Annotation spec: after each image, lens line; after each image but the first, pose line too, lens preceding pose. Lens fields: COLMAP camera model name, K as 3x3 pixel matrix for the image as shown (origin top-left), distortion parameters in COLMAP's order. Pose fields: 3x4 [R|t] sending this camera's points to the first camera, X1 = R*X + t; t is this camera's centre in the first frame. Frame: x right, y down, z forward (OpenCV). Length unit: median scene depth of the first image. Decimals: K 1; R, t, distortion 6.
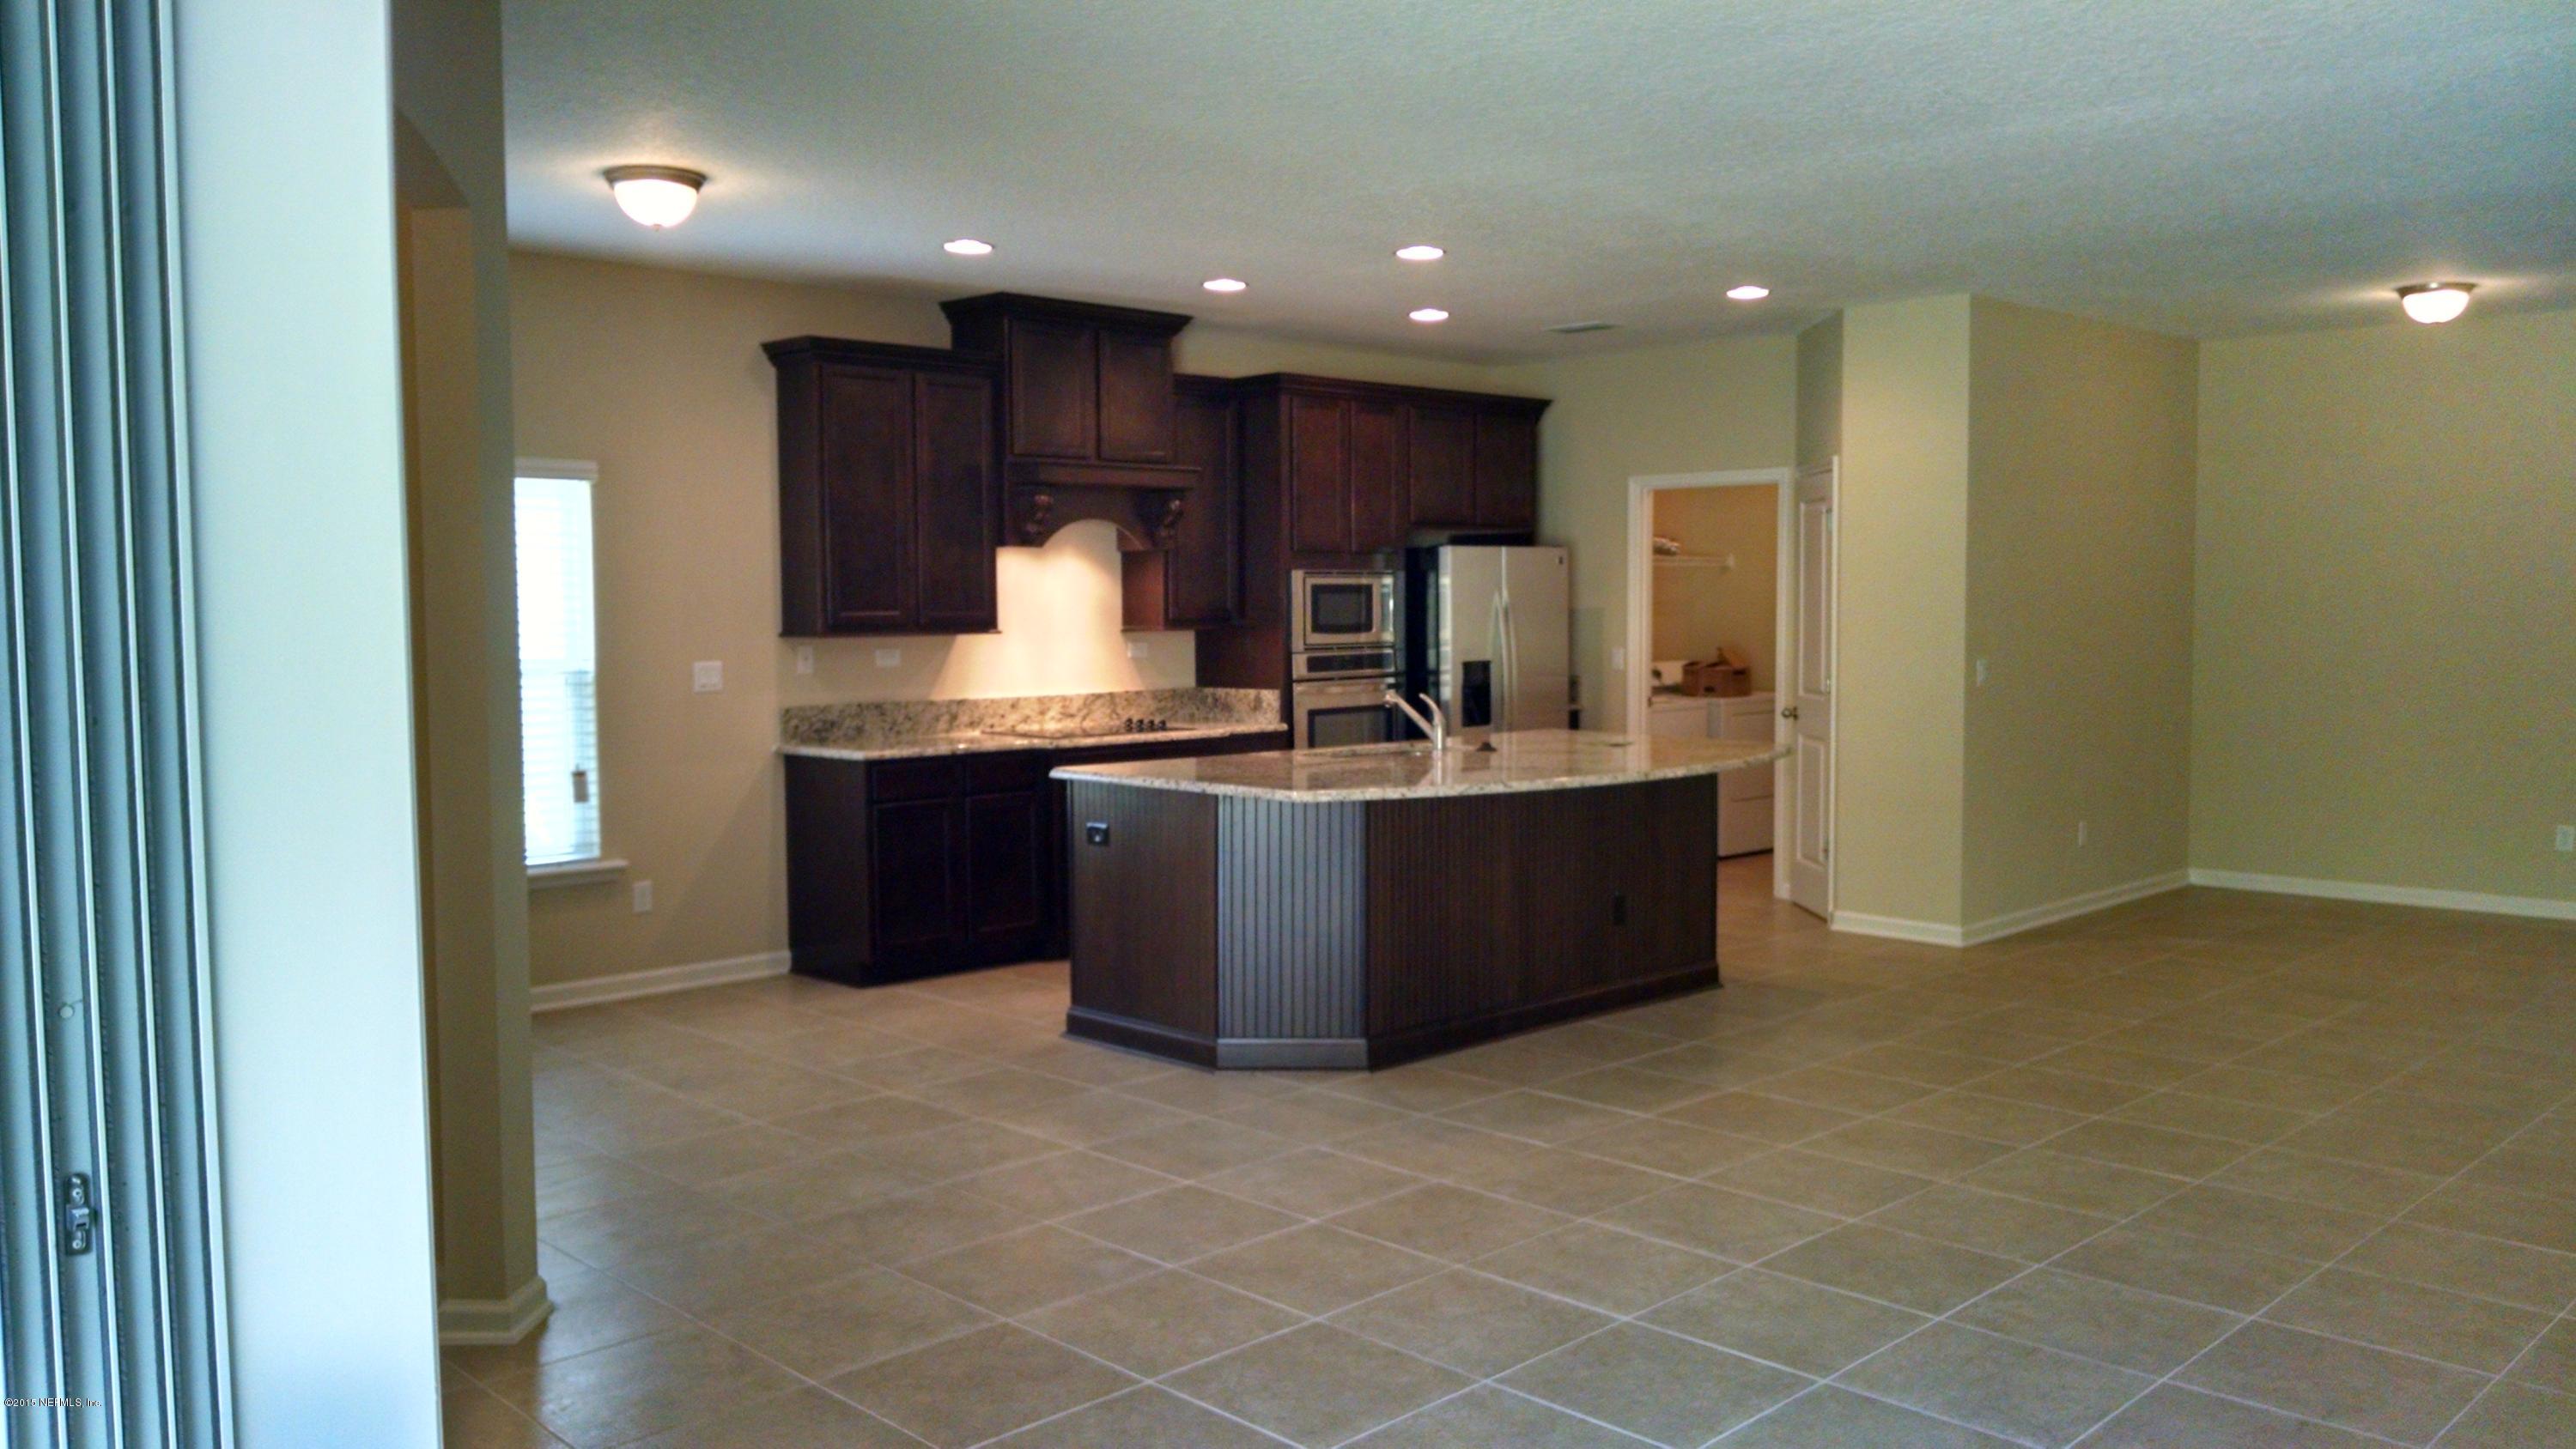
lens RADIAL K [[2014.0, 0, 1326.4], [0, 2014.0, 732.2], [0, 0, 1]] dist [0.051544, -0.119608]
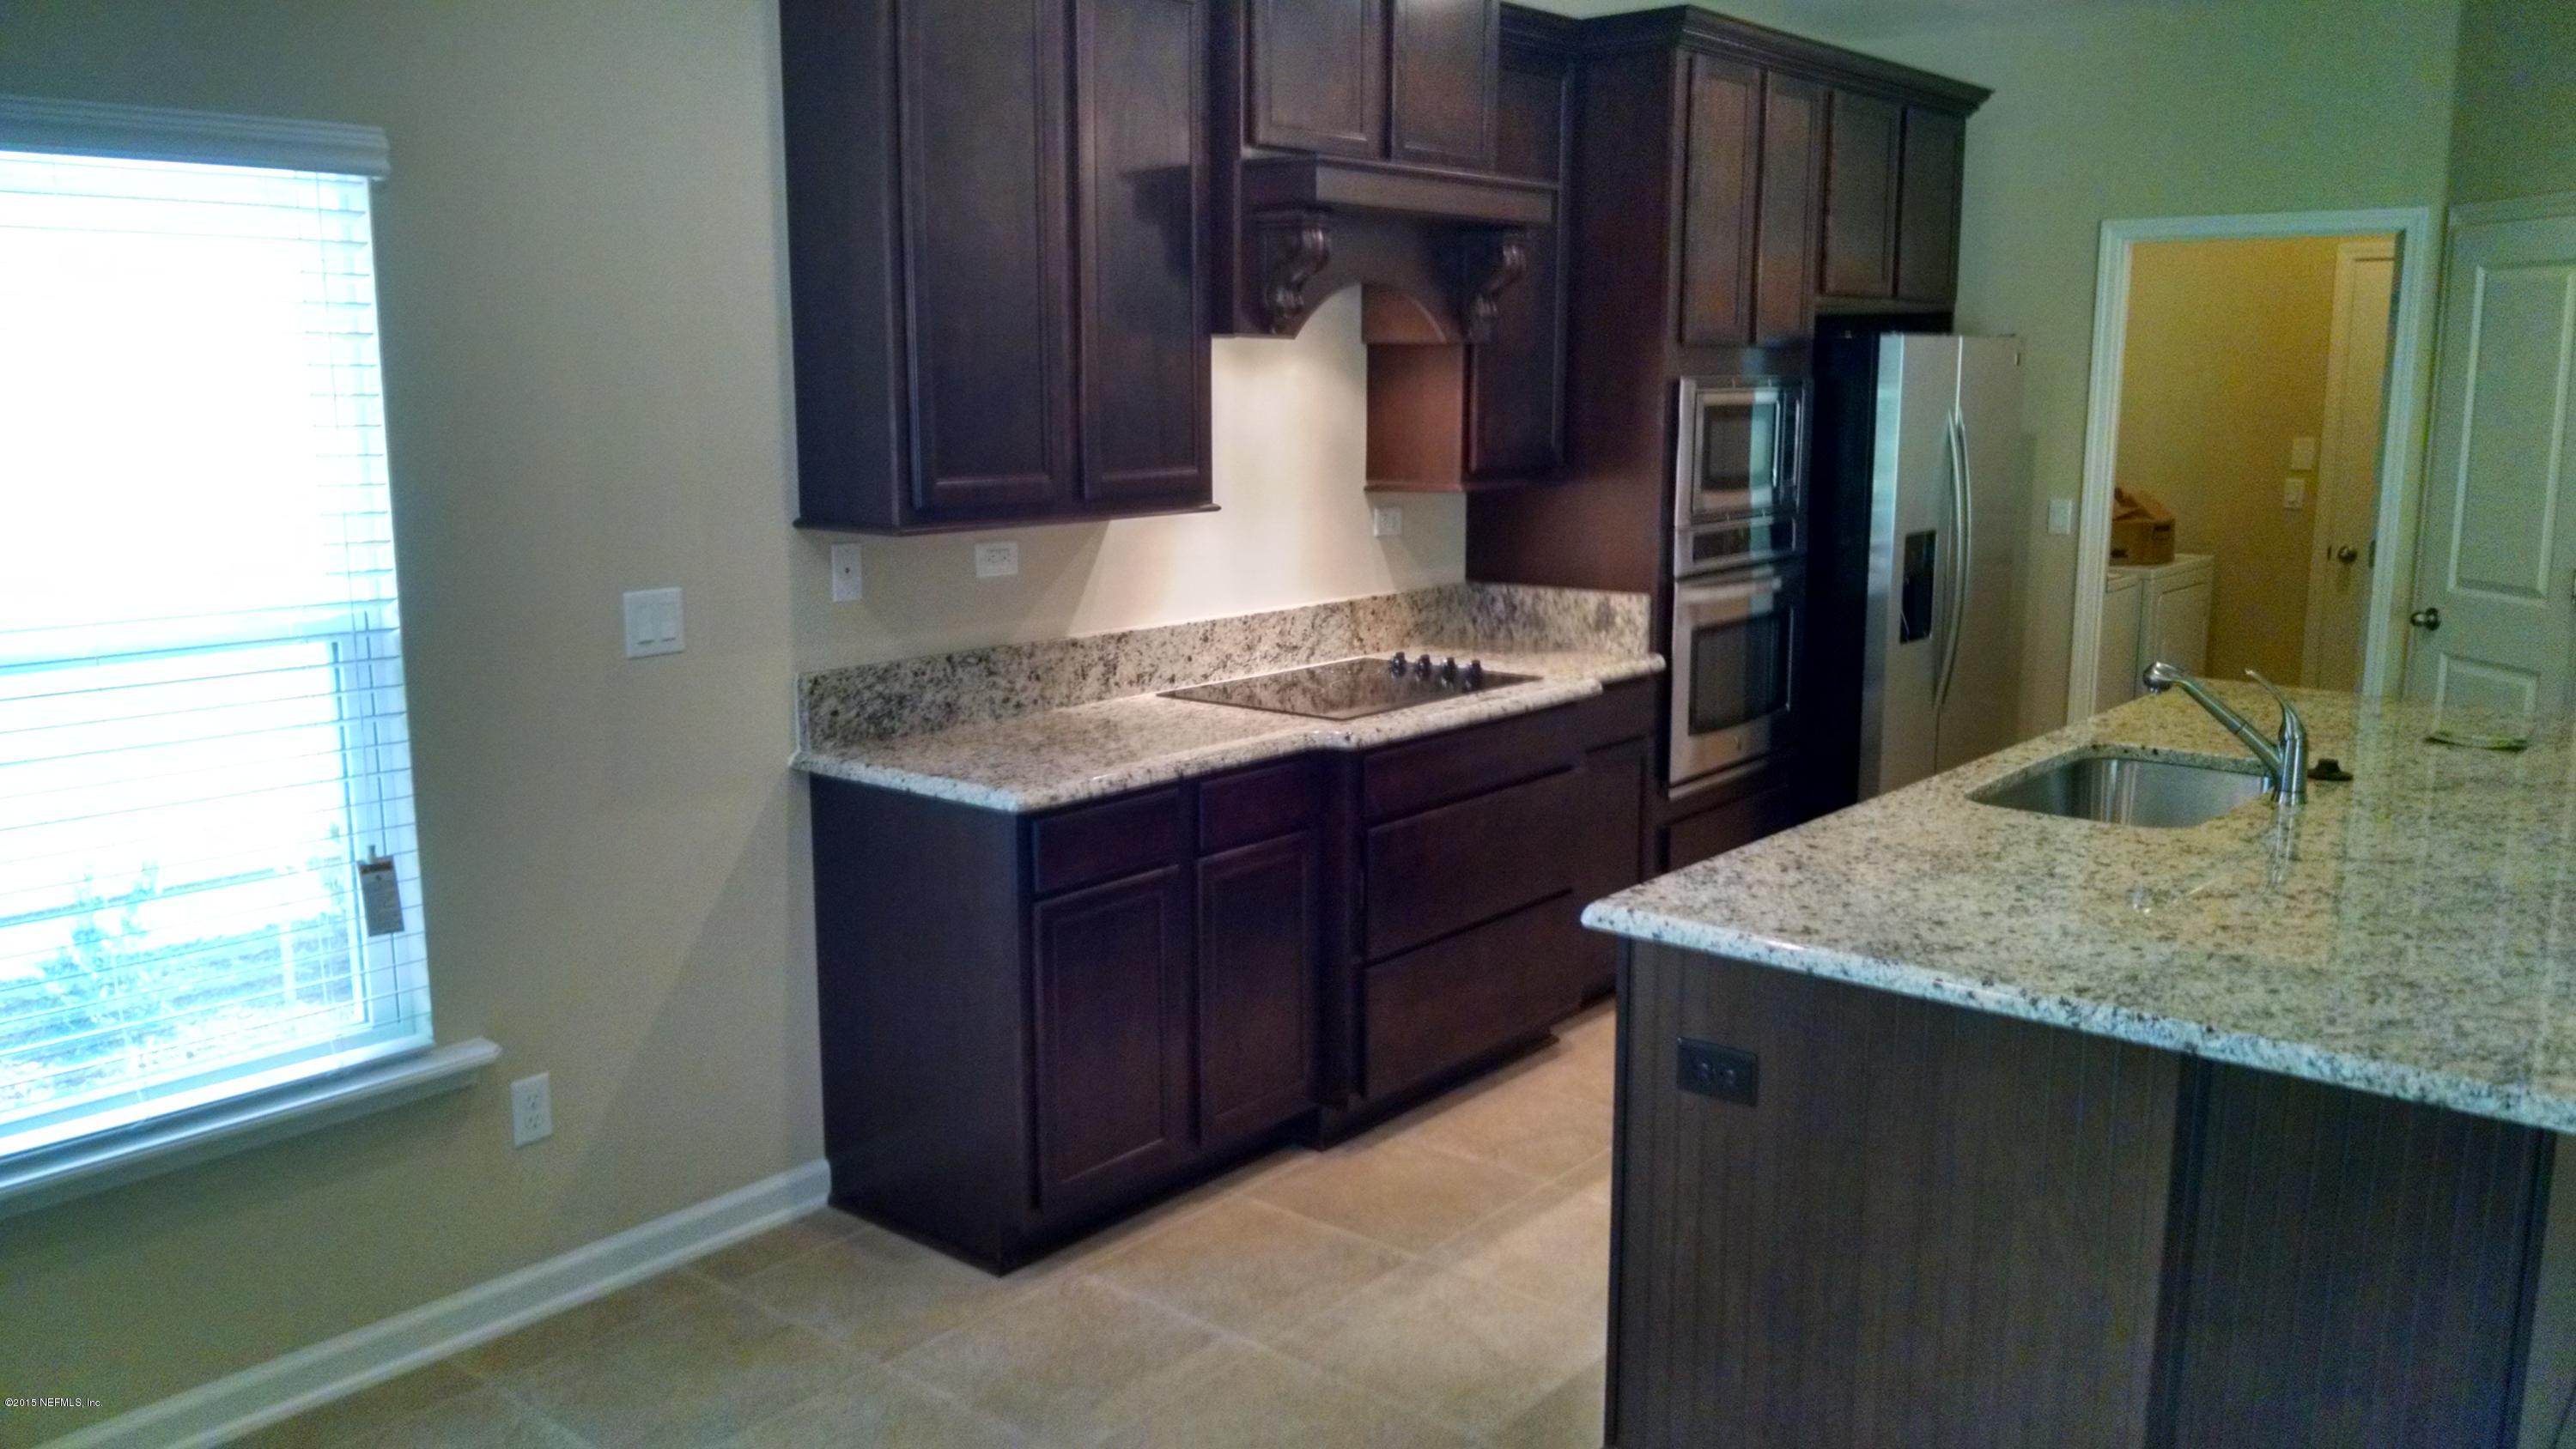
lens RADIAL K [[2014.0, 0, 1326.4], [0, 2014.0, 732.2], [0, 0, 1]] dist [0.051544, -0.119608]
pose [[0.994556, -0.011736, 0.103541, -0.180180], [0.000264, 0.993917, 0.110128, -0.047267], [-0.104204, -0.109501, 0.988510, 0.471276]]
